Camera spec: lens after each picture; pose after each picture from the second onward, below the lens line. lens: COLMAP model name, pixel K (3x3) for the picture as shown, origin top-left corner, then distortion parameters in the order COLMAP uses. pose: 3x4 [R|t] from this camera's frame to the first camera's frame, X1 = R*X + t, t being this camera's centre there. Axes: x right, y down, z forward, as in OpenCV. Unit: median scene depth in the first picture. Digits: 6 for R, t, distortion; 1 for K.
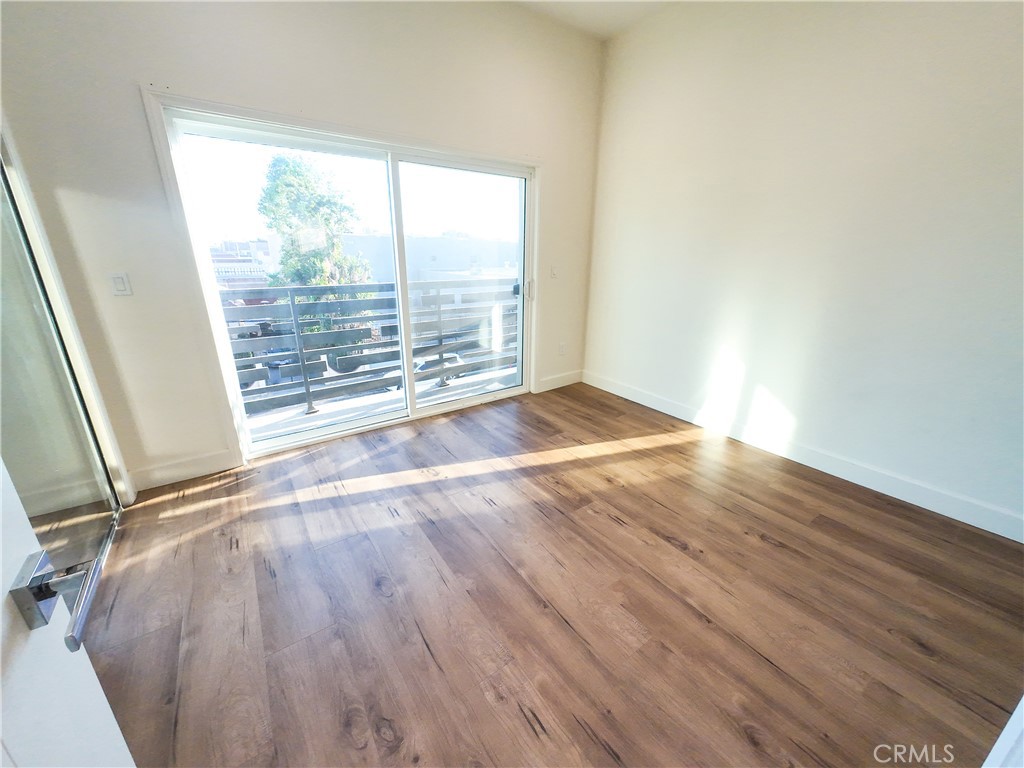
lens RADIAL K [[394.7, 0, 513.0], [0, 394.7, 380.4], [0, 0, 1]] dist [-0.002477, 0.000584]
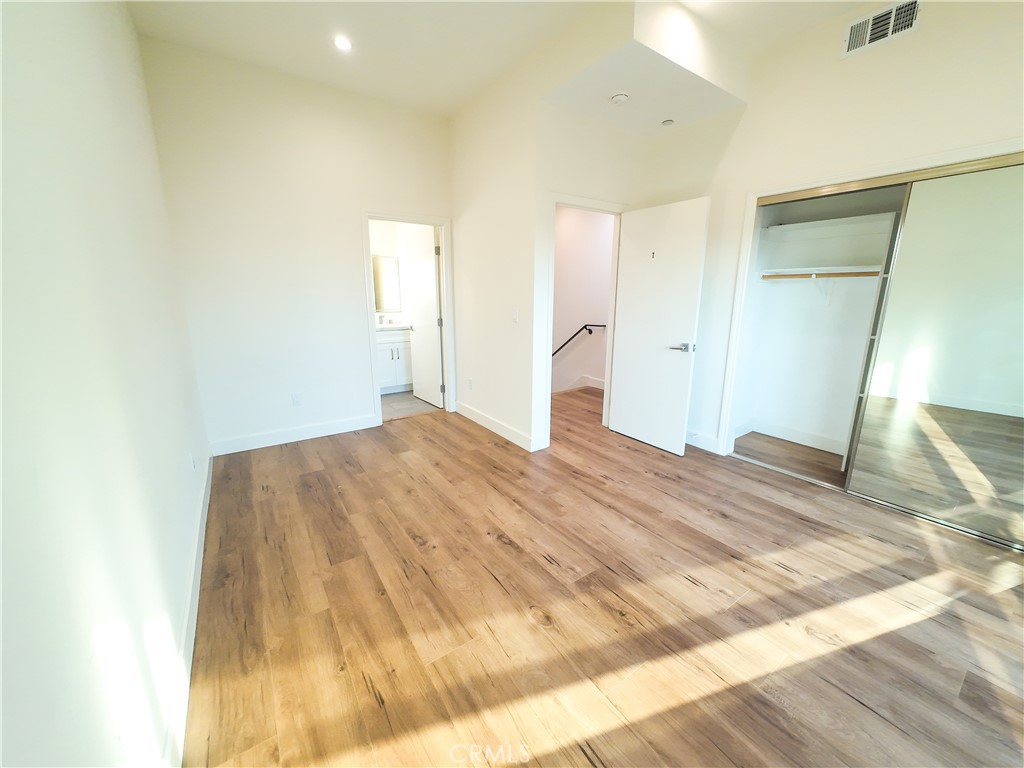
lens RADIAL K [[394.7, 0, 513.0], [0, 394.7, 380.4], [0, 0, 1]] dist [-0.002477, 0.000584]
pose [[-0.999791, -0.017819, 0.010026, 0.348819], [-0.010137, 0.857866, 0.513773, -0.524030], [-0.017755, 0.513564, -0.857867, 1.573486]]
